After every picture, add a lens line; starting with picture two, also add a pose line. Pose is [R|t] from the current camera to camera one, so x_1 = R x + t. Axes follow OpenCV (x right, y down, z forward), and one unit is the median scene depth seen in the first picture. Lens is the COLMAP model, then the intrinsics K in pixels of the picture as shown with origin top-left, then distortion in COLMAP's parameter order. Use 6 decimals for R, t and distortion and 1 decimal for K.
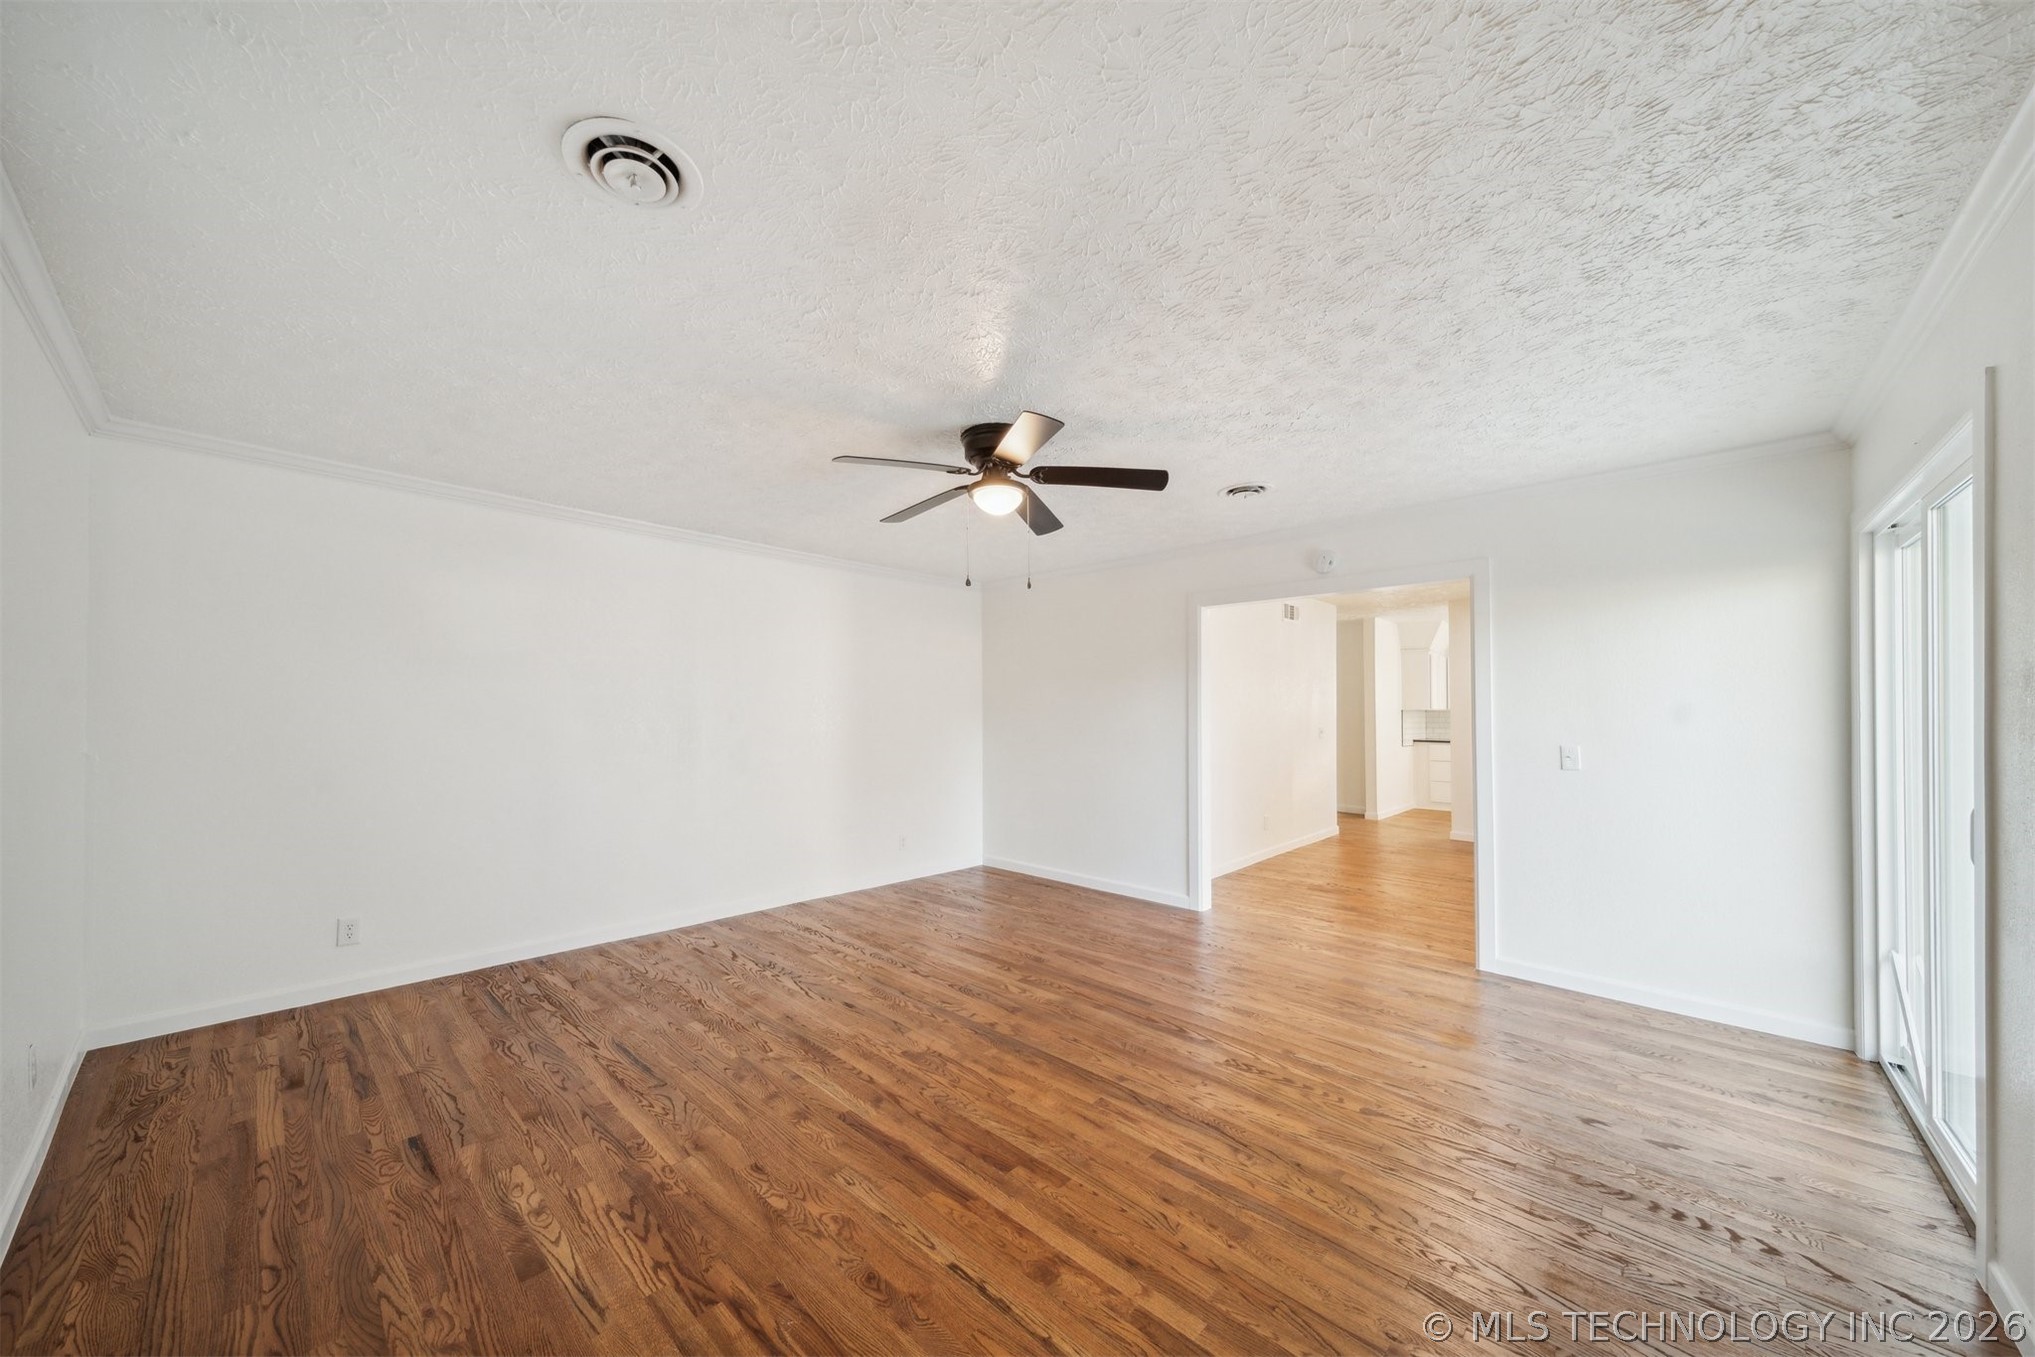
lens RADIAL K [[718.4, 0, 1014.1], [0, 718.4, 686.0], [0, 0, 1]] dist [0.000909, 0.000087]
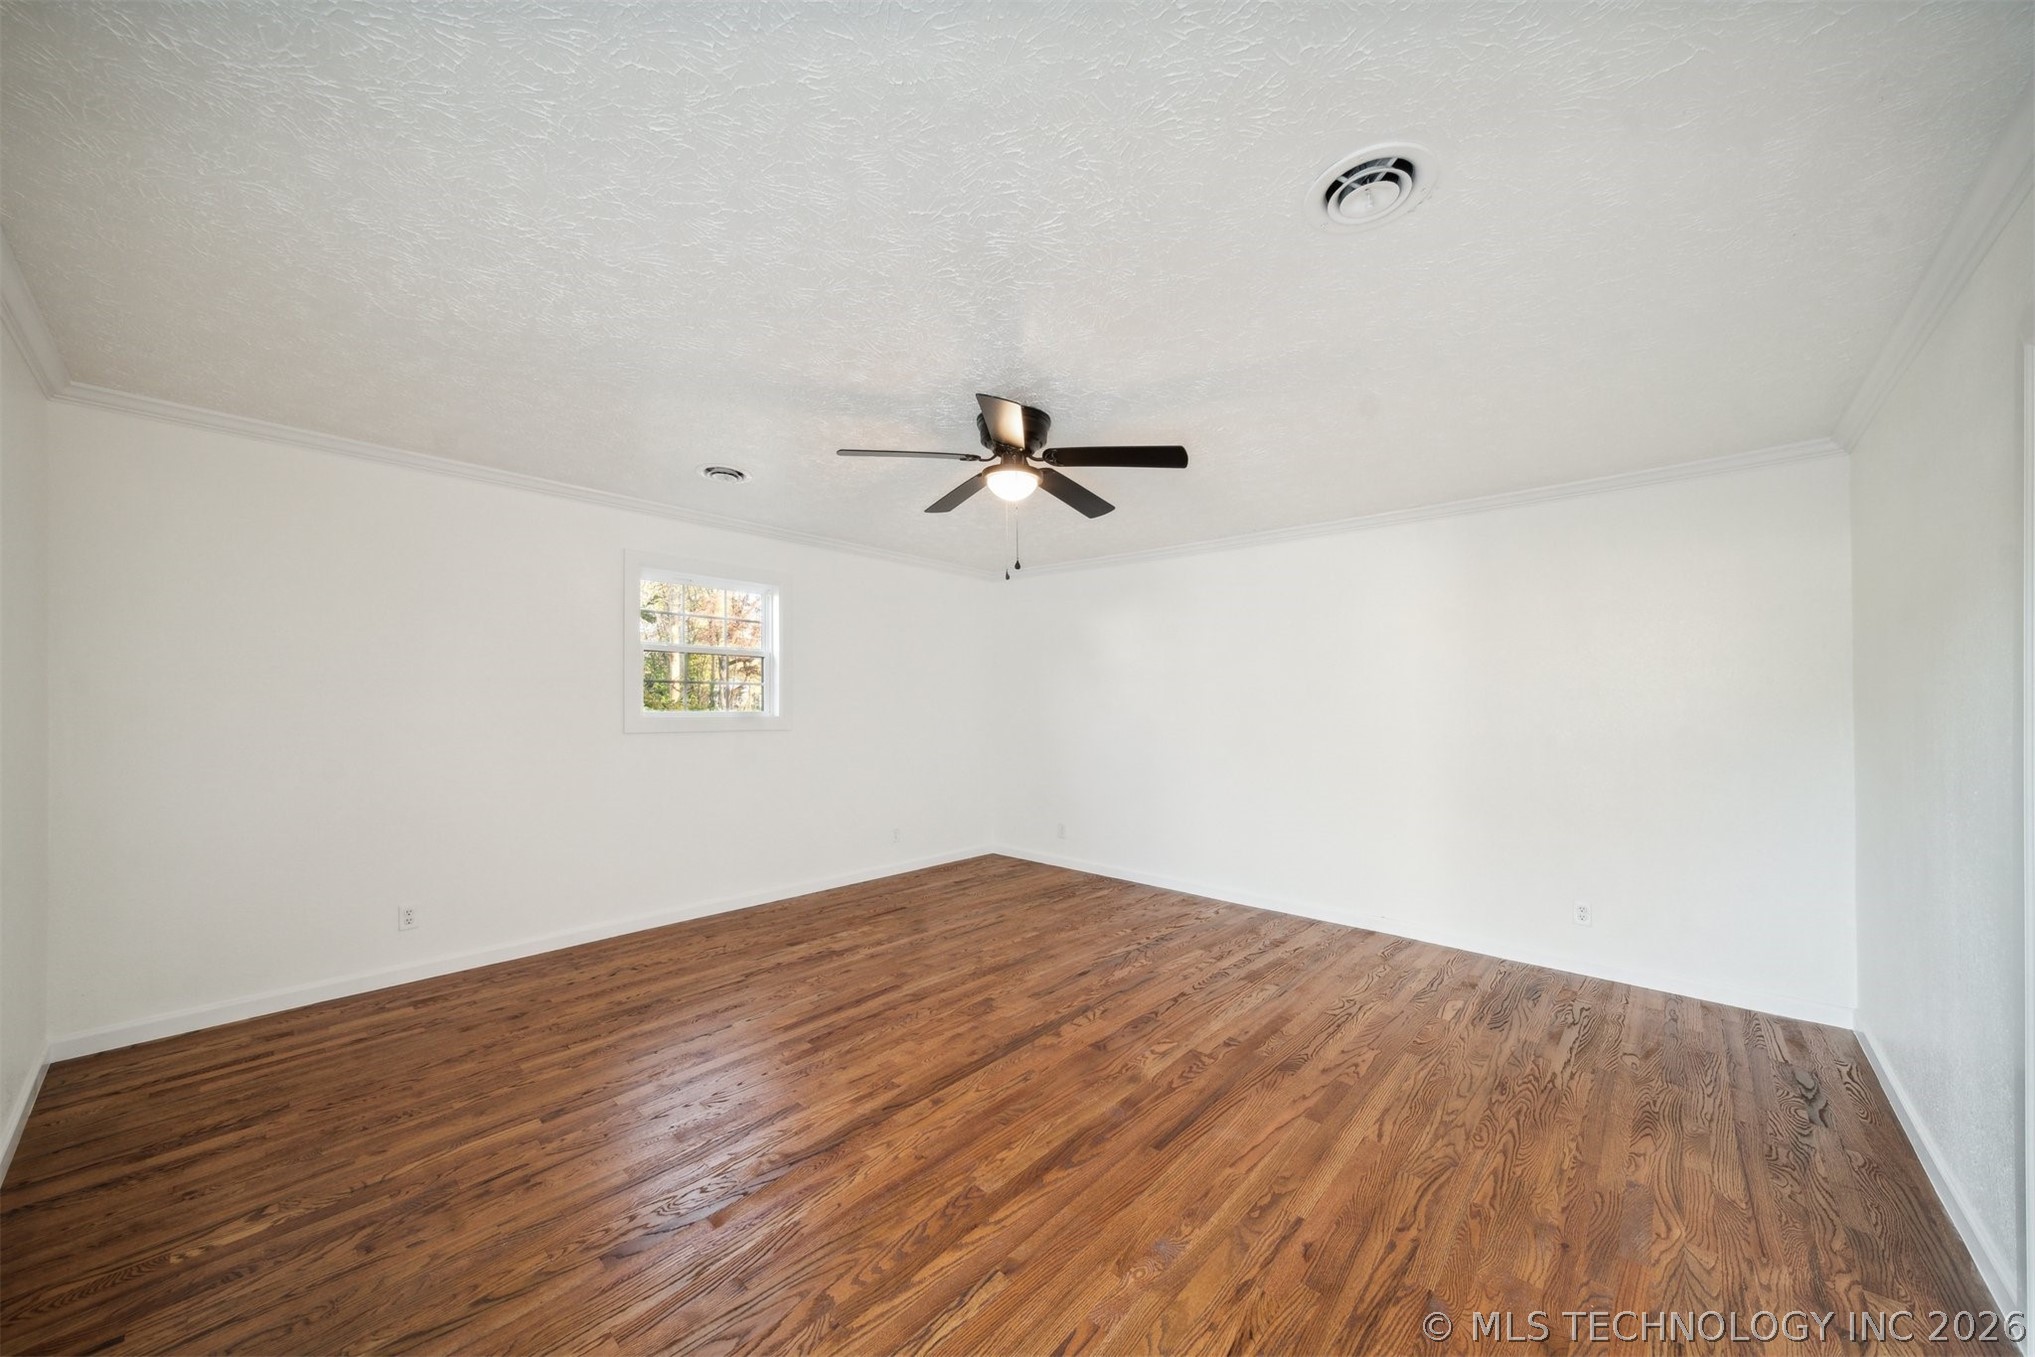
lens RADIAL K [[718.4, 0, 1014.1], [0, 718.4, 686.0], [0, 0, 1]] dist [0.000909, 0.000087]
pose [[0.015063, -0.028048, -0.999493, 0.953782], [0.029167, 0.999193, -0.027600, 0.032059], [0.999461, -0.028736, 0.015868, 0.956201]]
